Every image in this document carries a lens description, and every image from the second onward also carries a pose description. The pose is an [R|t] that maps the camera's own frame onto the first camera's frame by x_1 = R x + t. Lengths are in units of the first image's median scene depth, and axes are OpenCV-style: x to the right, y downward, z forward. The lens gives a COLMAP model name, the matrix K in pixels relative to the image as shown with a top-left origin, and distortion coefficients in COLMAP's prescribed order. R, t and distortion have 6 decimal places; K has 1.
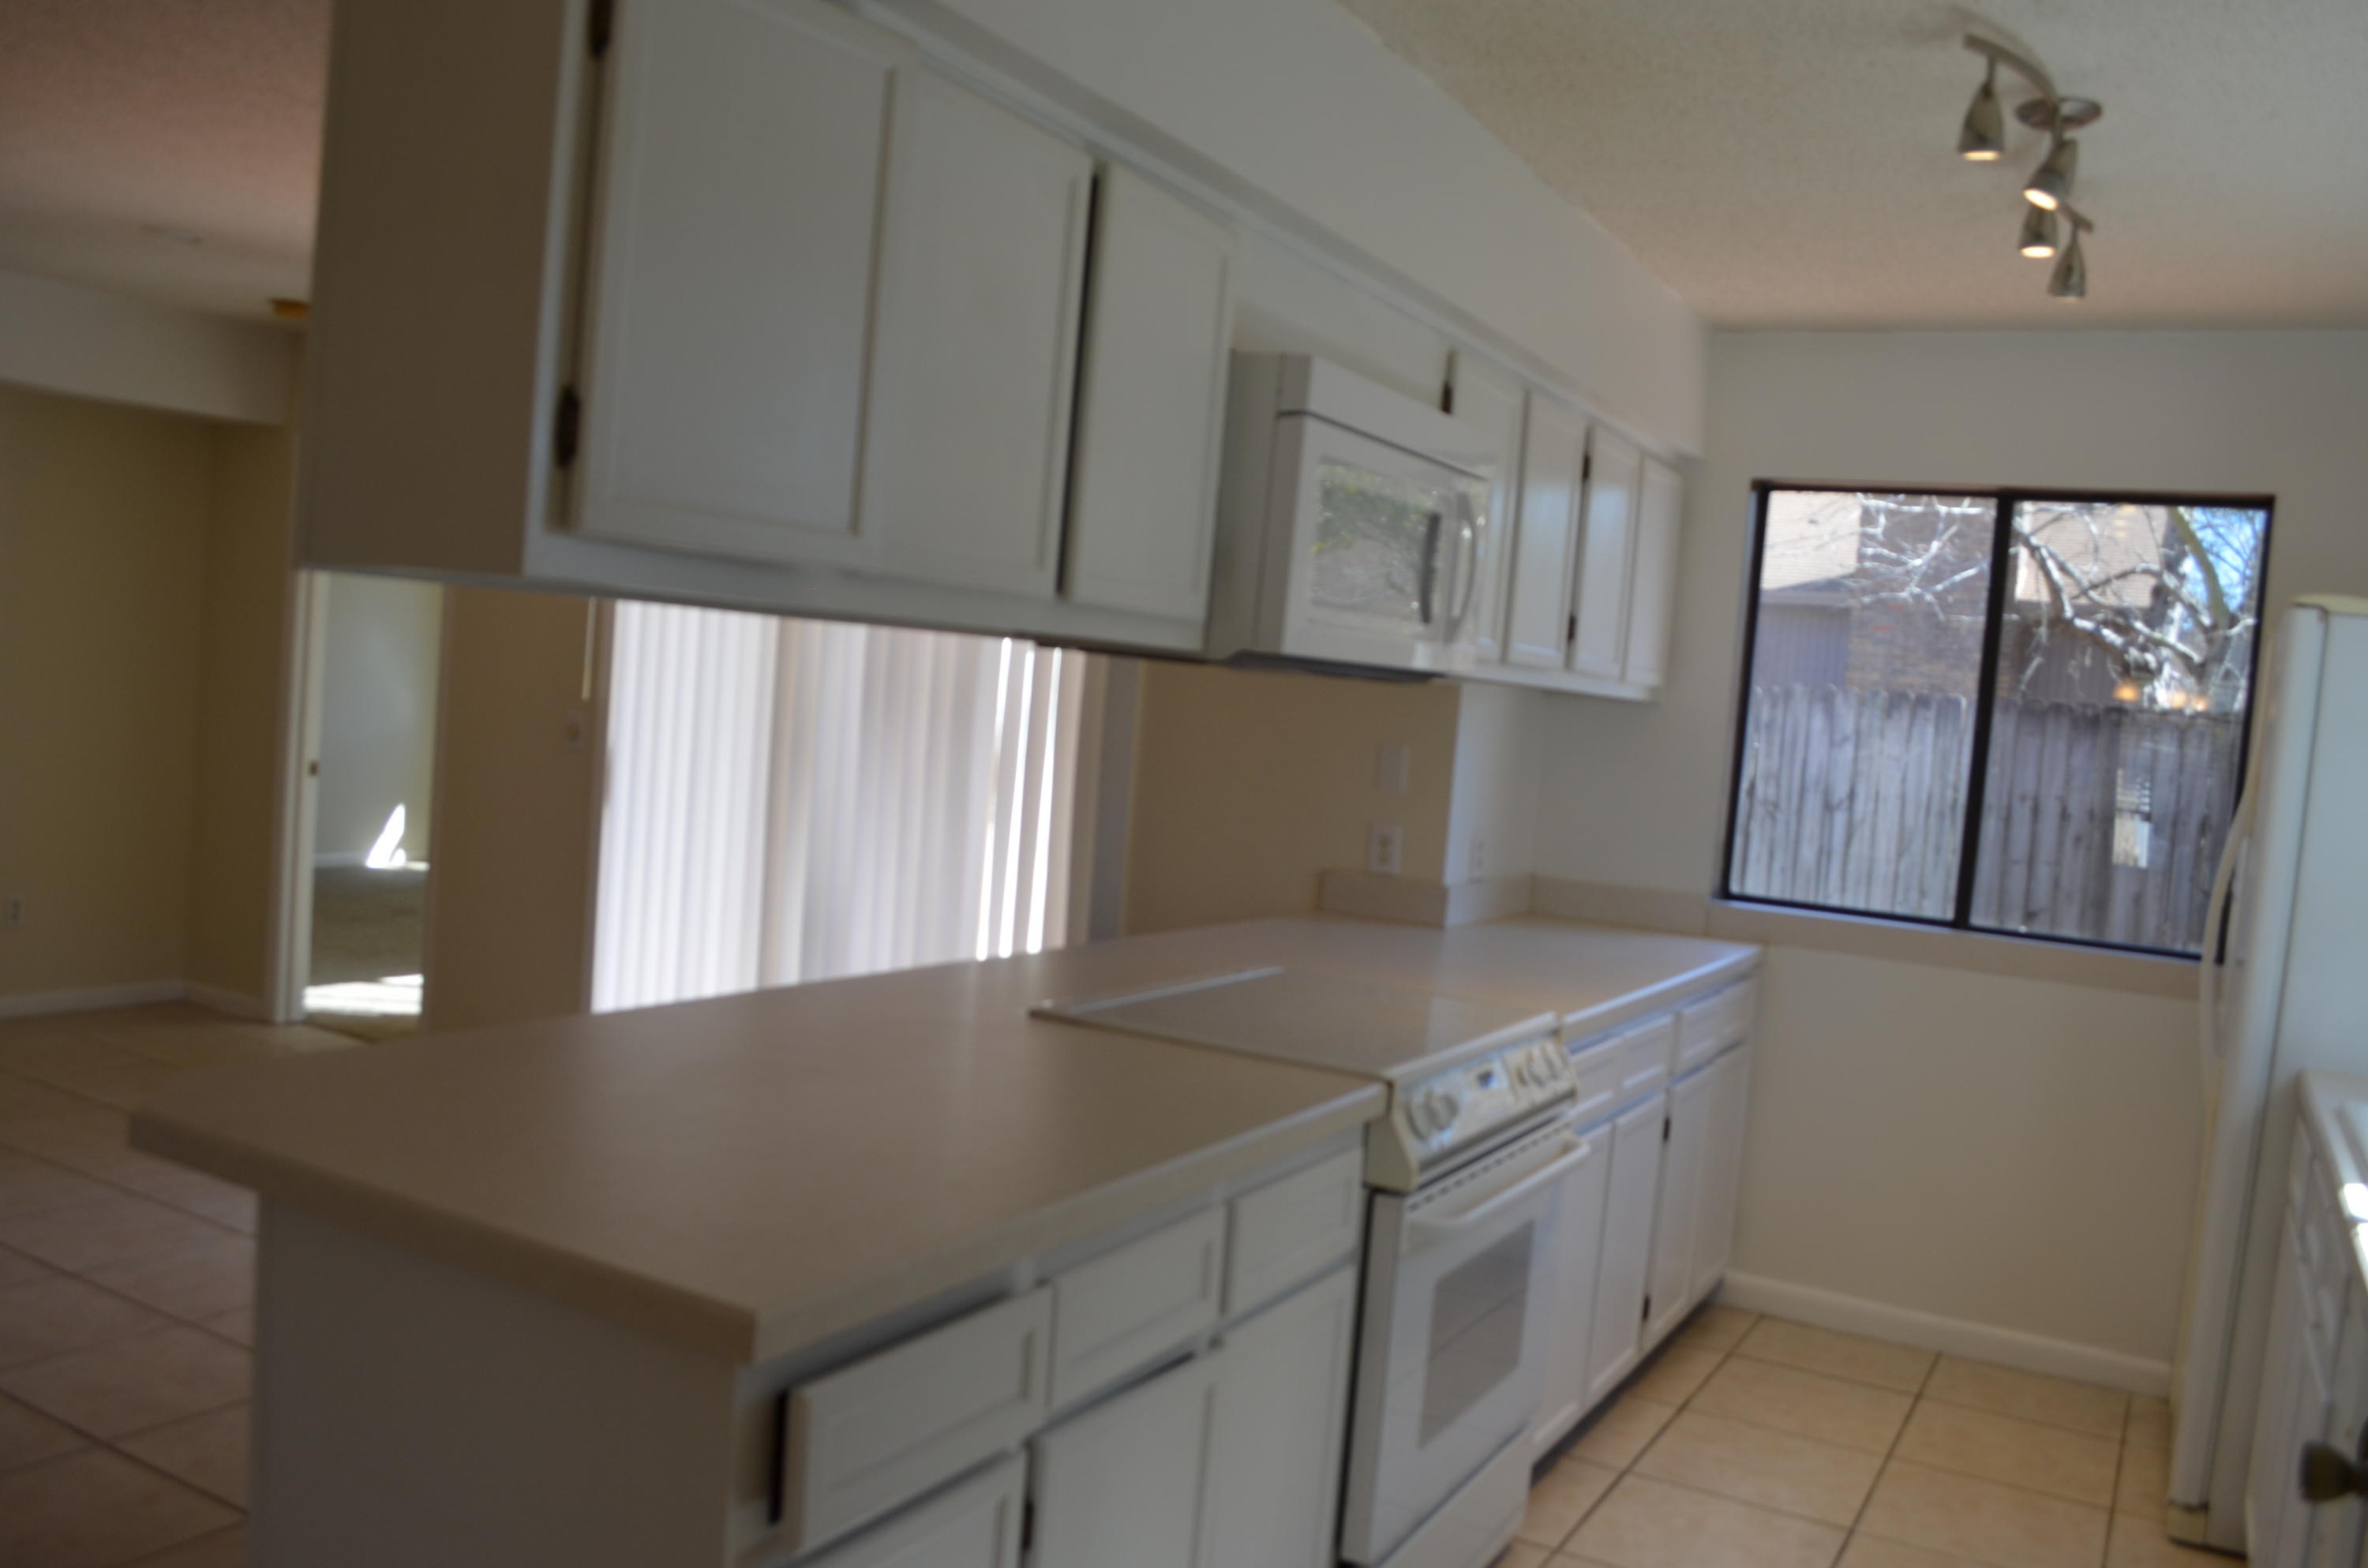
lens RADIAL K [[1877.7, 0, 1187.2], [0, 1877.7, 792.7], [0, 0, 1]] dist [-0.075460, 0.002159]
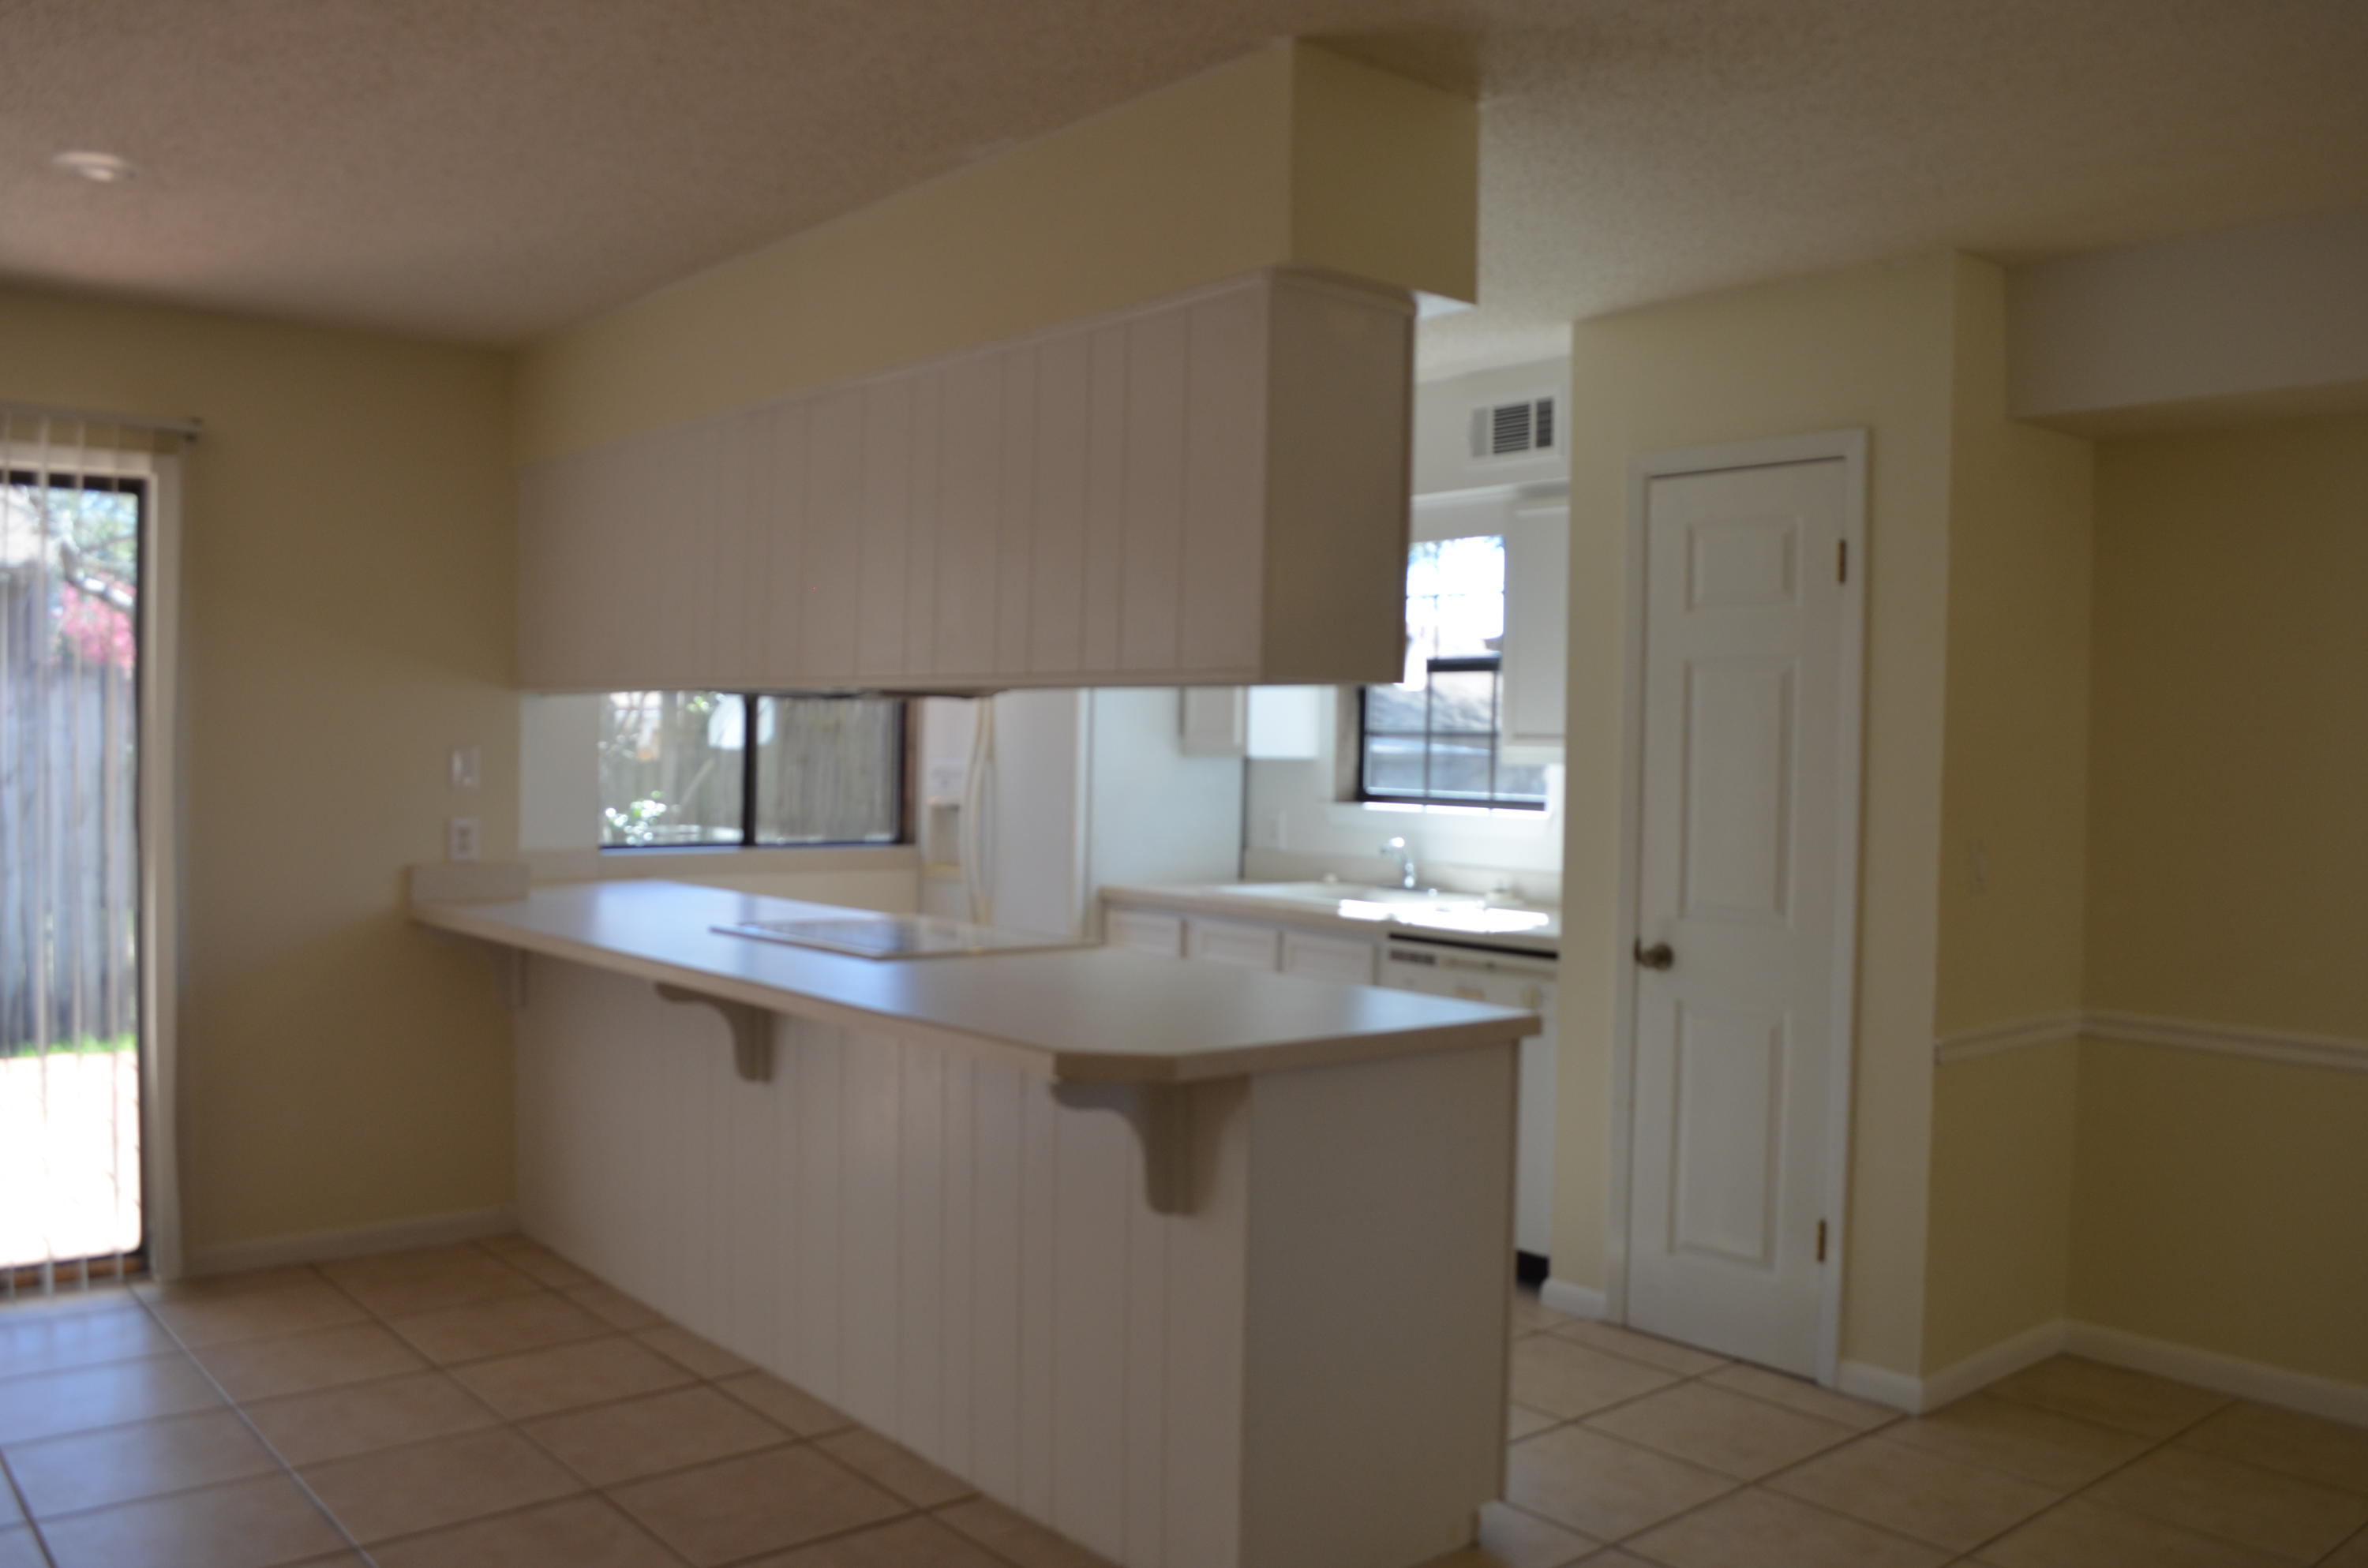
lens RADIAL K [[1877.7, 0, 1173.1], [0, 1877.7, 787.5], [0, 0, 1]] dist [-0.075460, 0.002159]
pose [[0.353049, -0.096744, 0.930590, -0.733039], [0.062159, 0.994867, 0.079845, -0.059983], [-0.933538, 0.029656, 0.357251, 0.178307]]
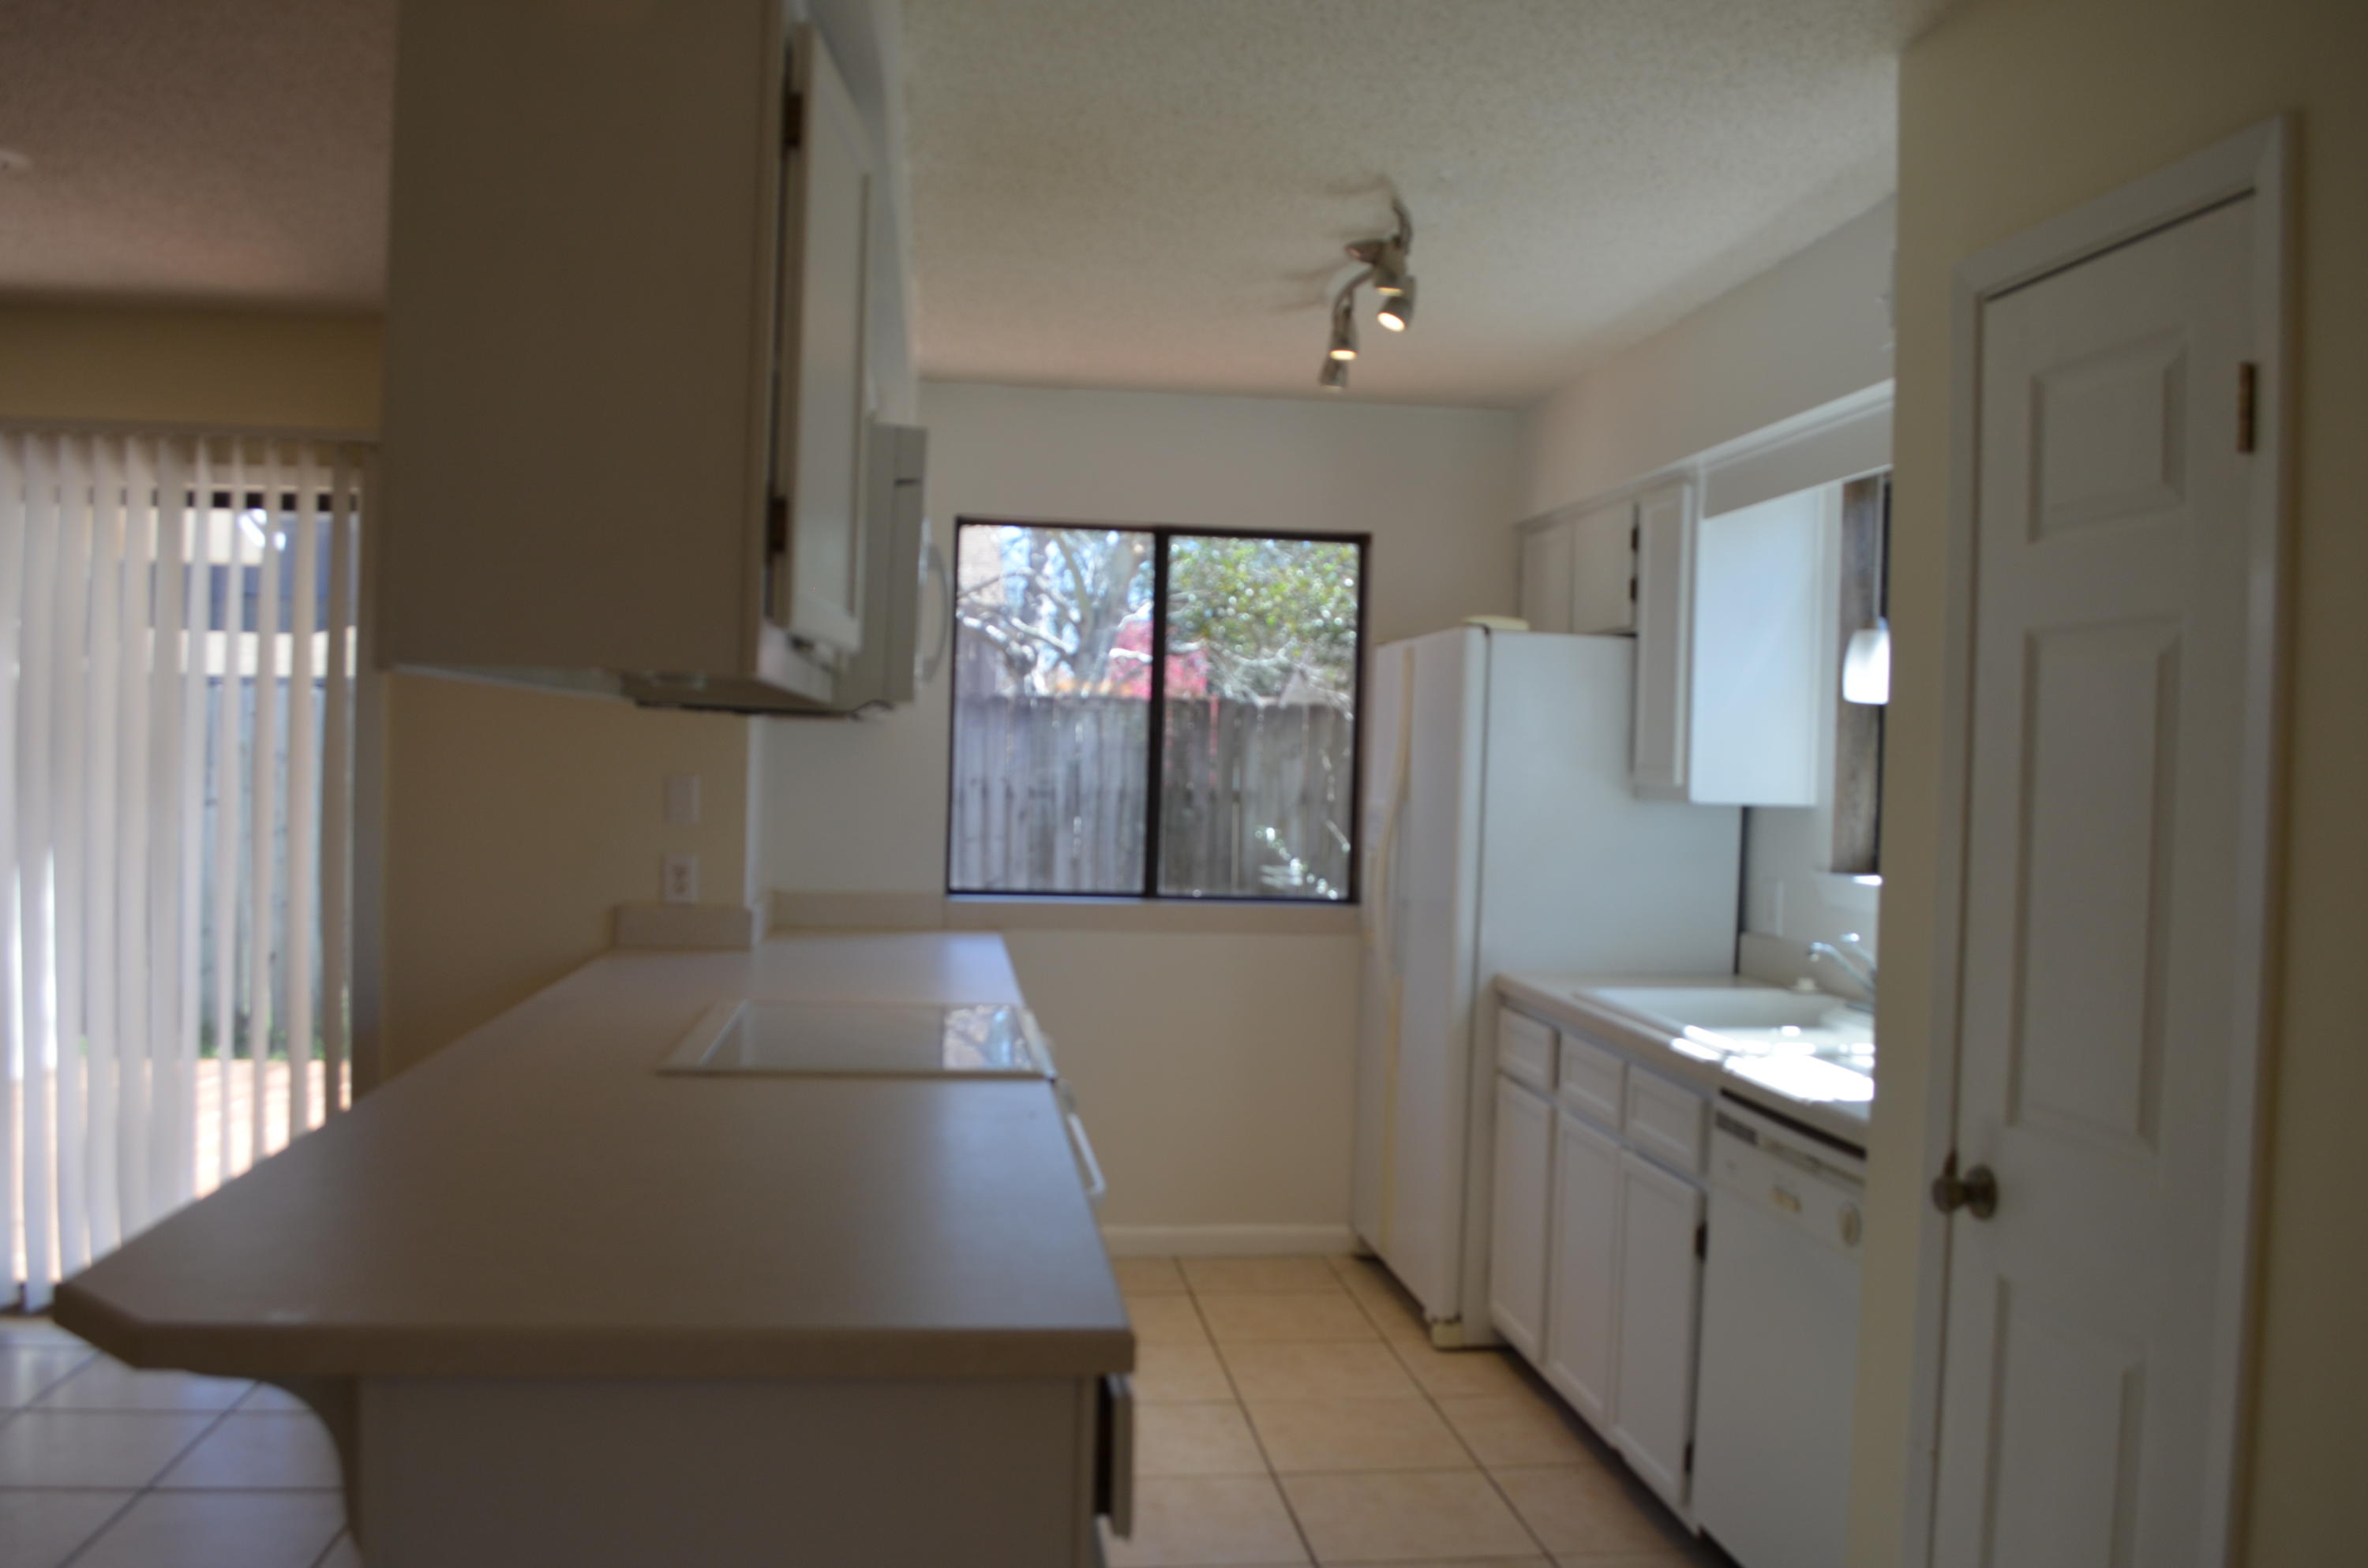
lens RADIAL K [[1877.7, 0, 1208.7], [0, 1877.7, 780.6], [0, 0, 1]] dist [-0.075460, 0.002159]
pose [[0.799763, -0.069802, 0.596244, -0.245505], [0.072801, 0.997164, 0.019086, -0.020069], [-0.595885, 0.028143, 0.802576, 0.015673]]
